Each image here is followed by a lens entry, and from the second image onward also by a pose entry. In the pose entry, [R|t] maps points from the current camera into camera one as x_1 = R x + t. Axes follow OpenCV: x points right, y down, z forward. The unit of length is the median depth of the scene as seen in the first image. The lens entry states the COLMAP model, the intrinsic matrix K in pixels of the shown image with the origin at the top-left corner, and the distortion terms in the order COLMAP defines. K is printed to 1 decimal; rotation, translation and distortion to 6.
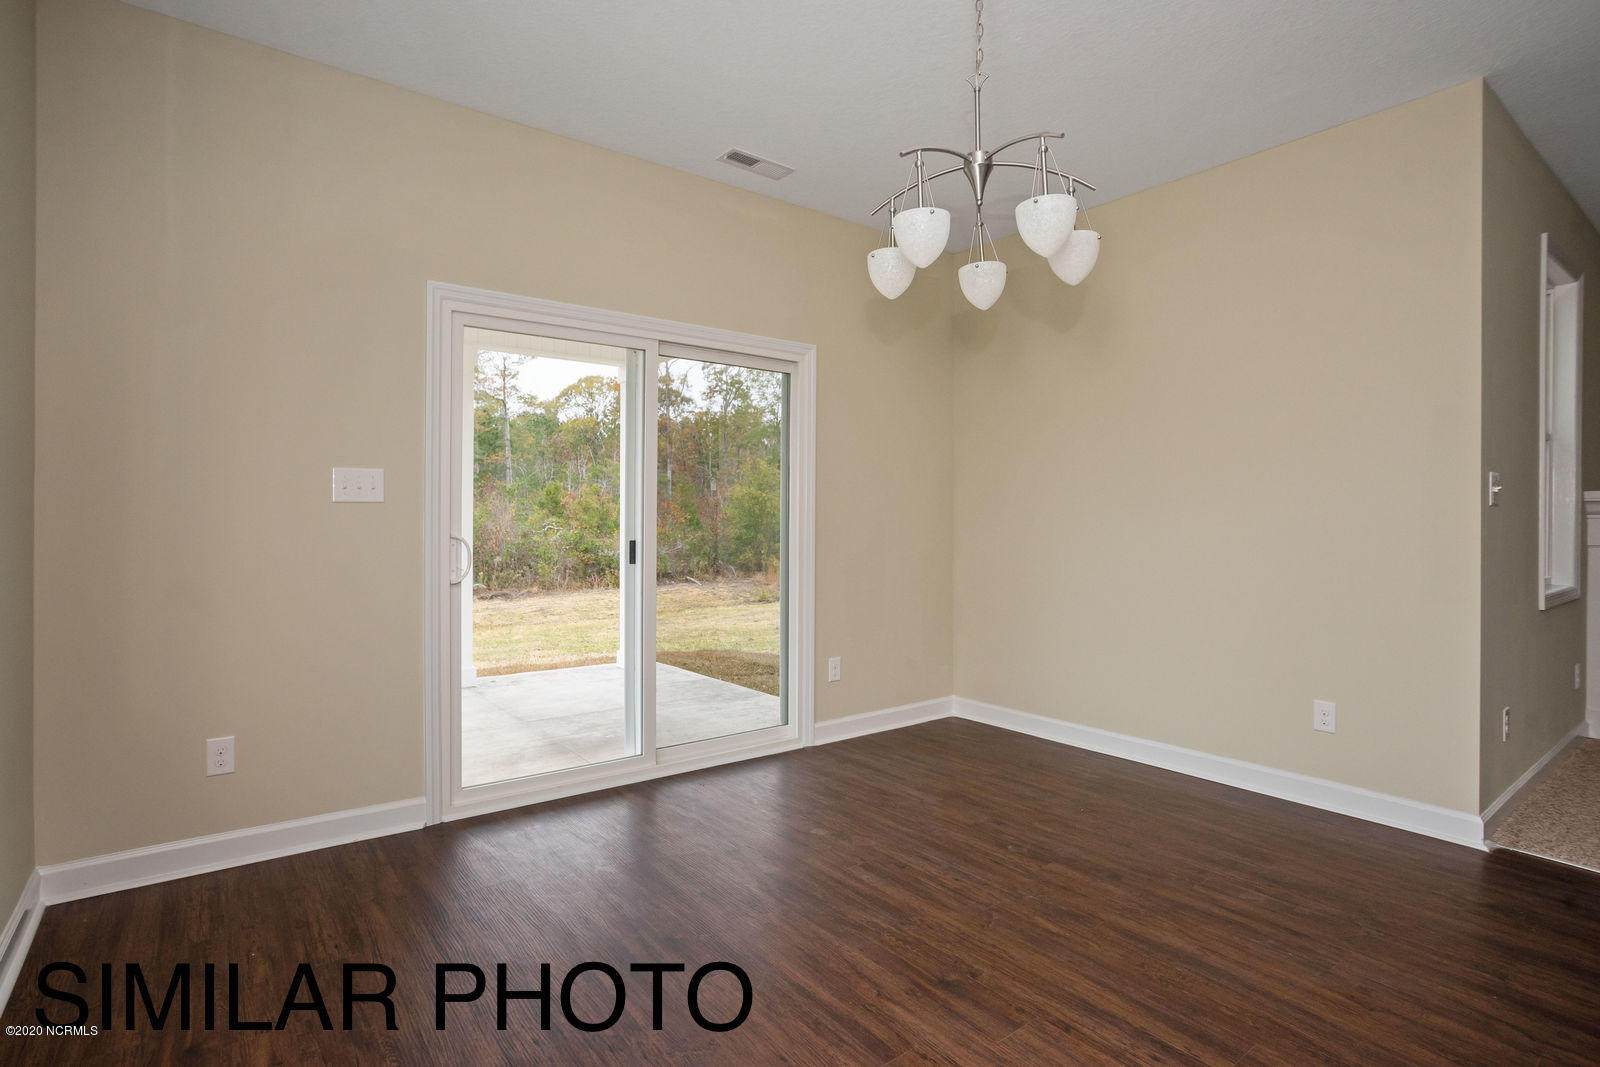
lens RADIAL K [[793.9, 0, 794.3], [0, 793.9, 522.1], [0, 0, 1]] dist [-0.040484, 0.001140]
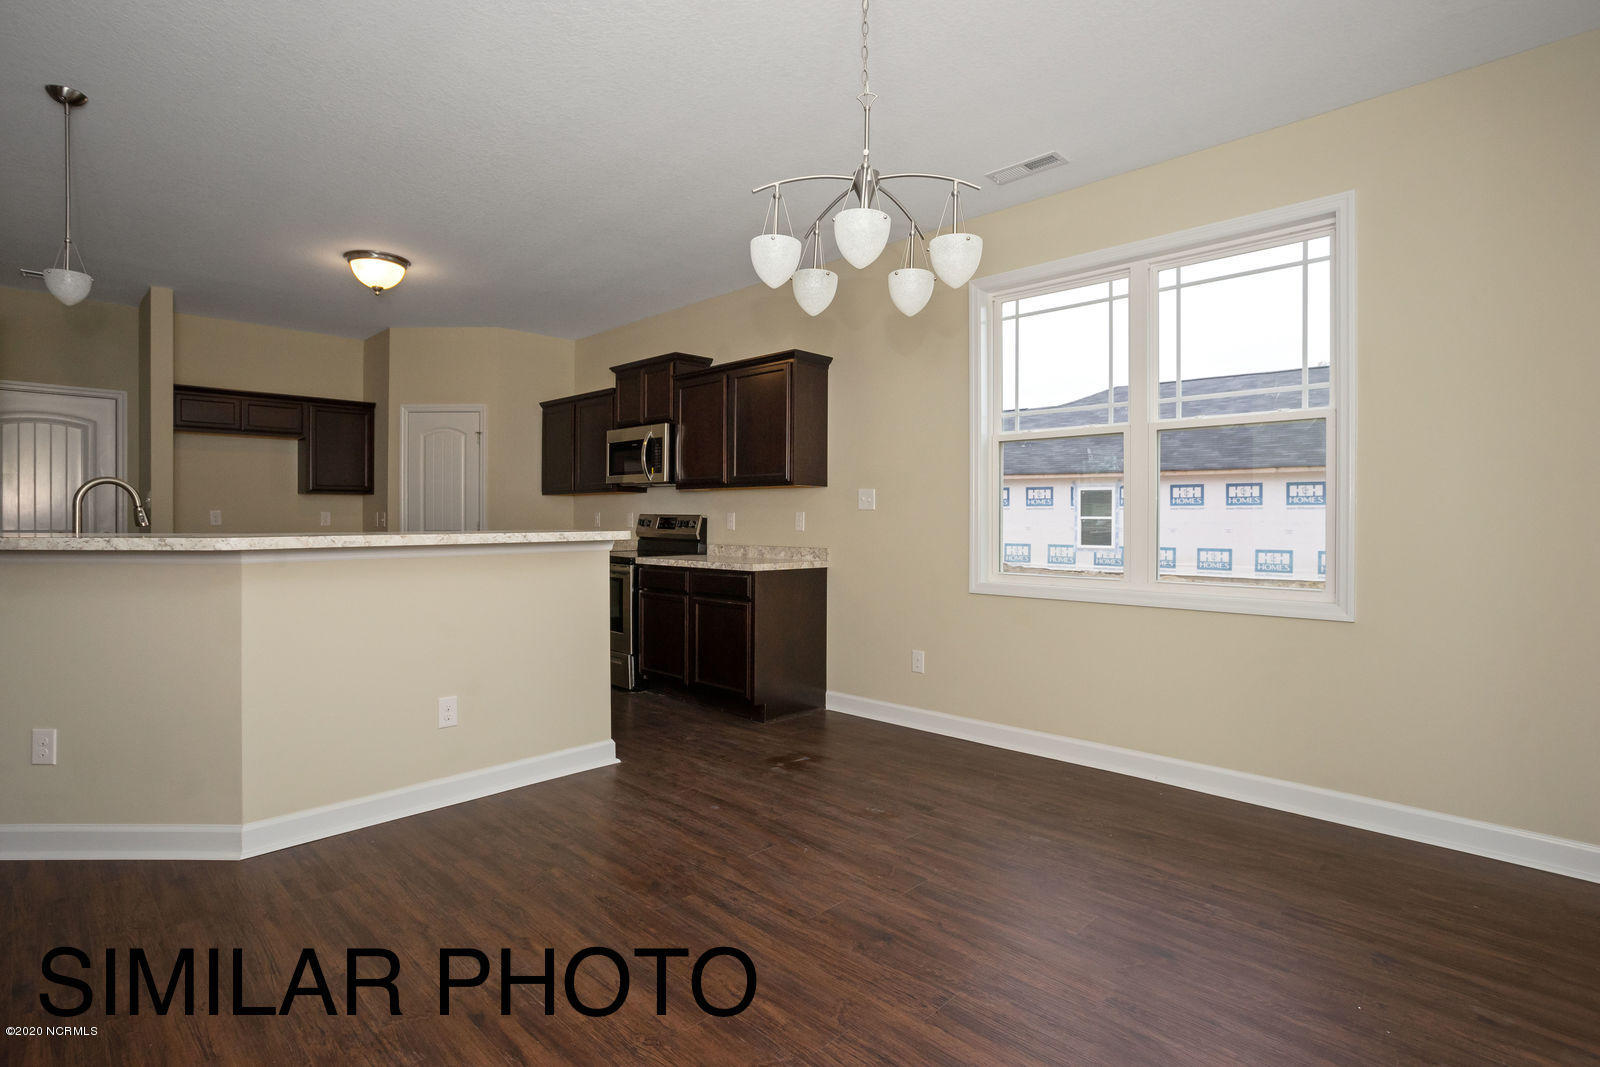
lens RADIAL K [[793.9, 0, 794.3], [0, 793.9, 522.1], [0, 0, 1]] dist [-0.040484, 0.001140]
pose [[-0.990095, -0.008356, -0.140152, 0.483605], [-0.009357, 0.999935, 0.006487, -0.009187], [0.140088, 0.007734, -0.990109, 2.081188]]
